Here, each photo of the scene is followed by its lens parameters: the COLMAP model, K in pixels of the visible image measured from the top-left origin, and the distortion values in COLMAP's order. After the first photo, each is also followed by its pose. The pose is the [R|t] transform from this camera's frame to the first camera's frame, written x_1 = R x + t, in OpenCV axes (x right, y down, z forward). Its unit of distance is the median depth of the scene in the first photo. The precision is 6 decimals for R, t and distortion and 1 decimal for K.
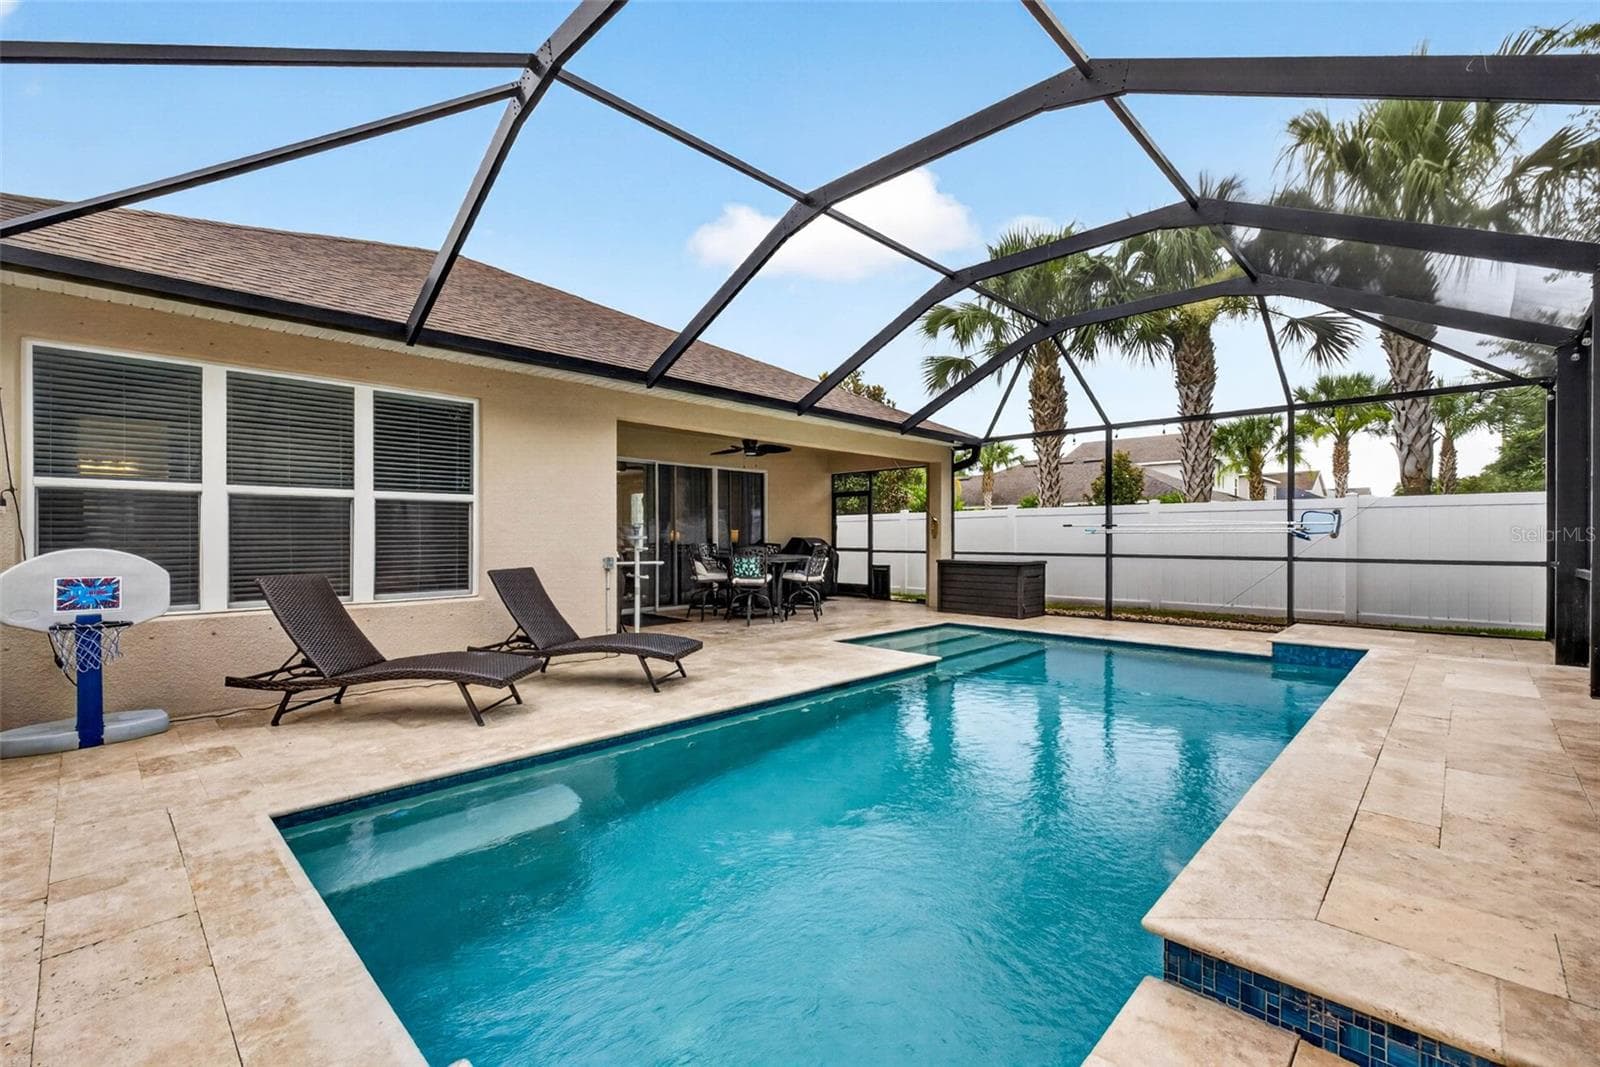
lens RADIAL K [[676.6, 0, 795.5], [0, 676.6, 543.6], [0, 0, 1]] dist [-0.001009, -0.000216]
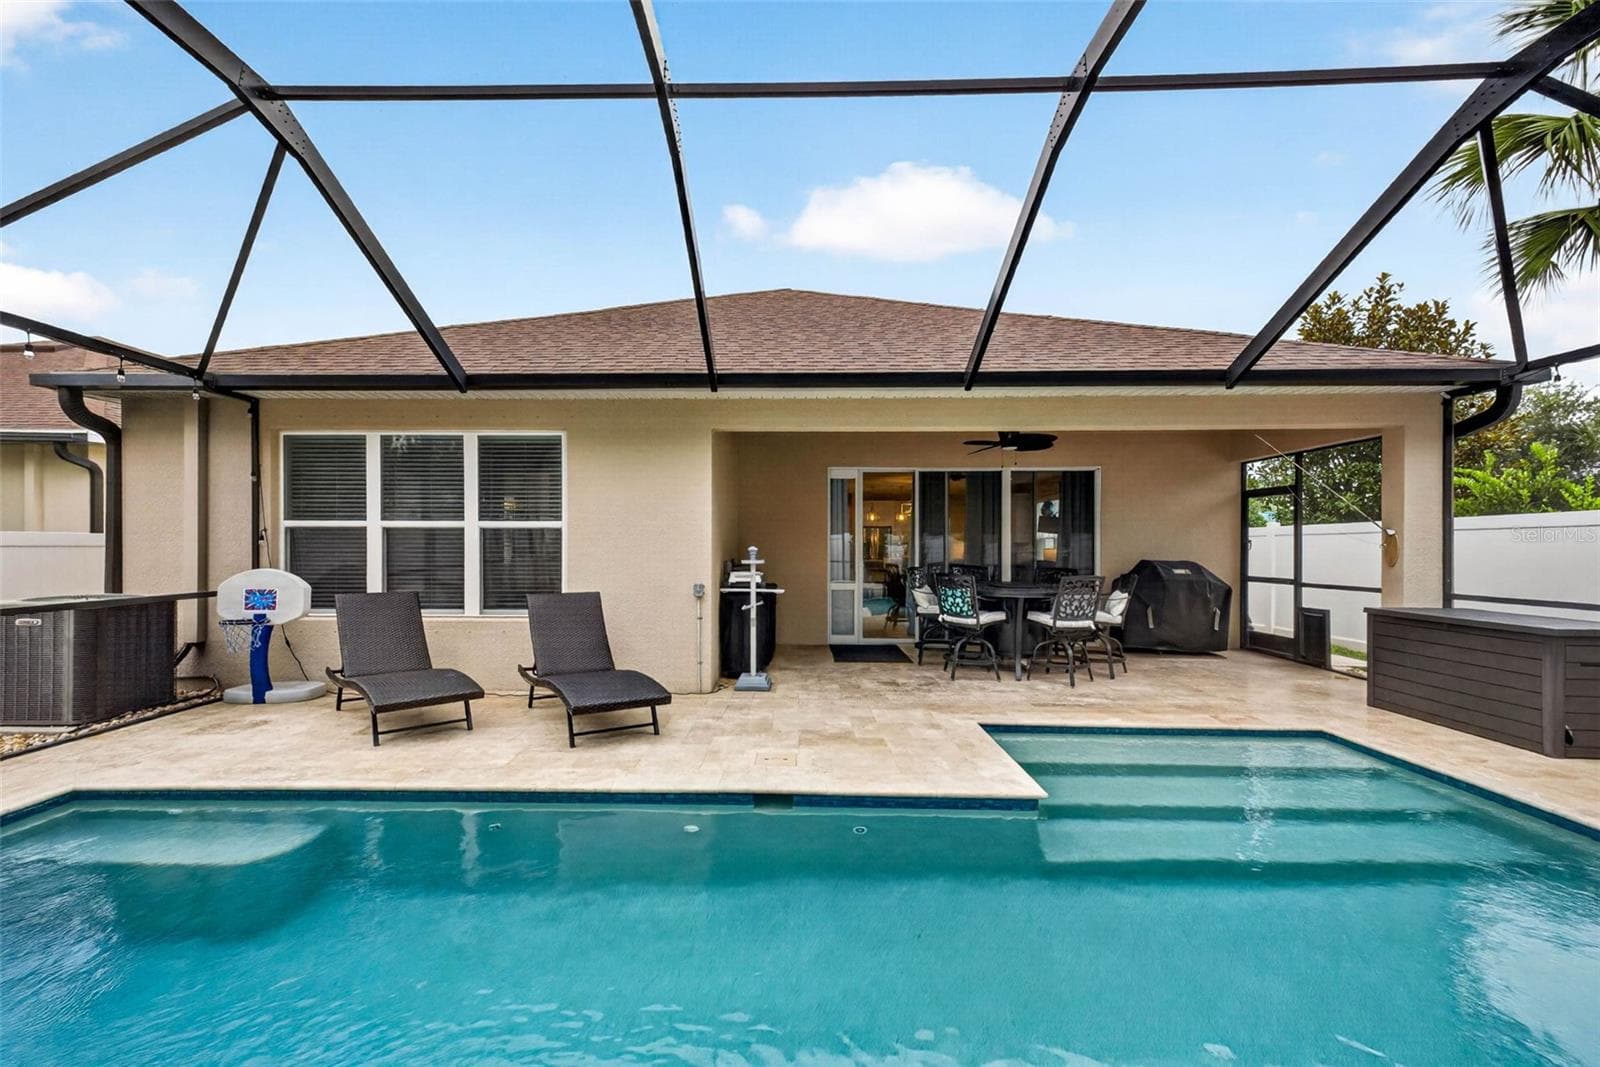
lens RADIAL K [[658.4, 0, 800.0], [0, 658.4, 533.5], [0, 0, 1]] dist [0.006808, -0.000143]
pose [[0.686517, -0.024305, -0.726708, 0.451209], [-0.009546, 0.999054, -0.042431, -0.010667], [0.727051, 0.036066, 0.685635, 0.484349]]
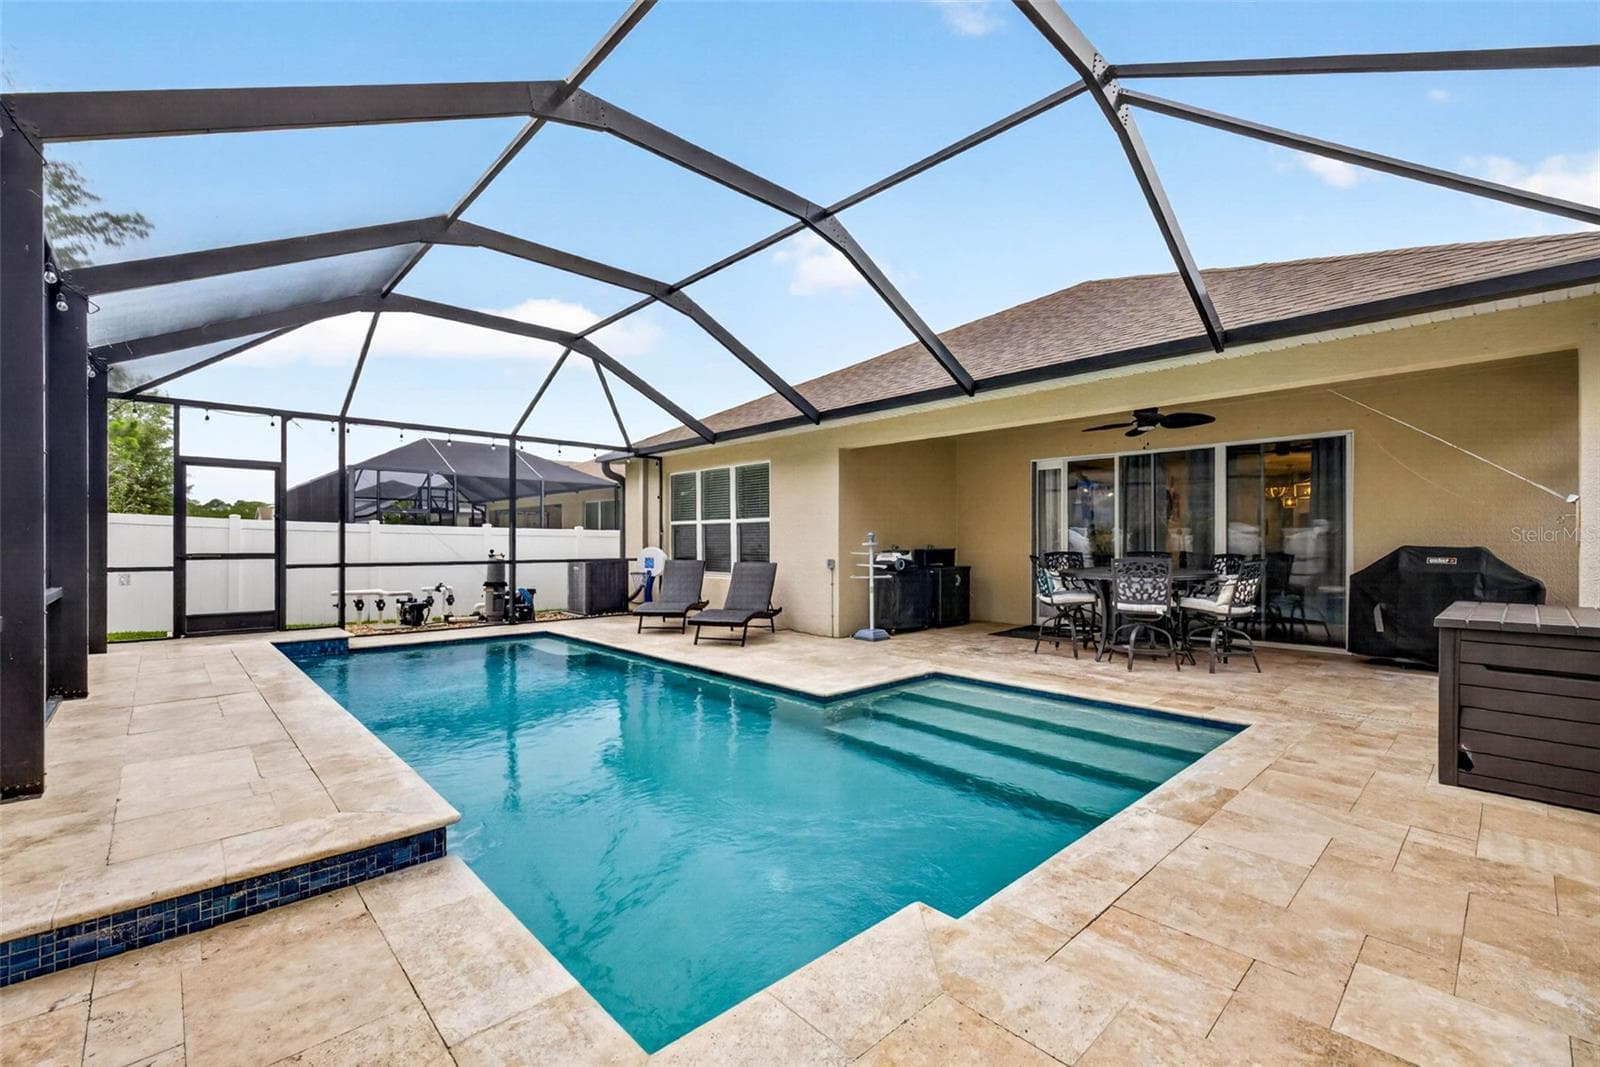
lens RADIAL K [[683.5, 0, 779.5], [0, 683.5, 538.8], [0, 0, 1]] dist [-0.015521, -0.000116]
pose [[-0.061645, -0.011647, -0.998030, 1.006652], [-0.017093, 0.999798, -0.010612, -0.002910], [0.997952, 0.016405, -0.061831, 0.968164]]
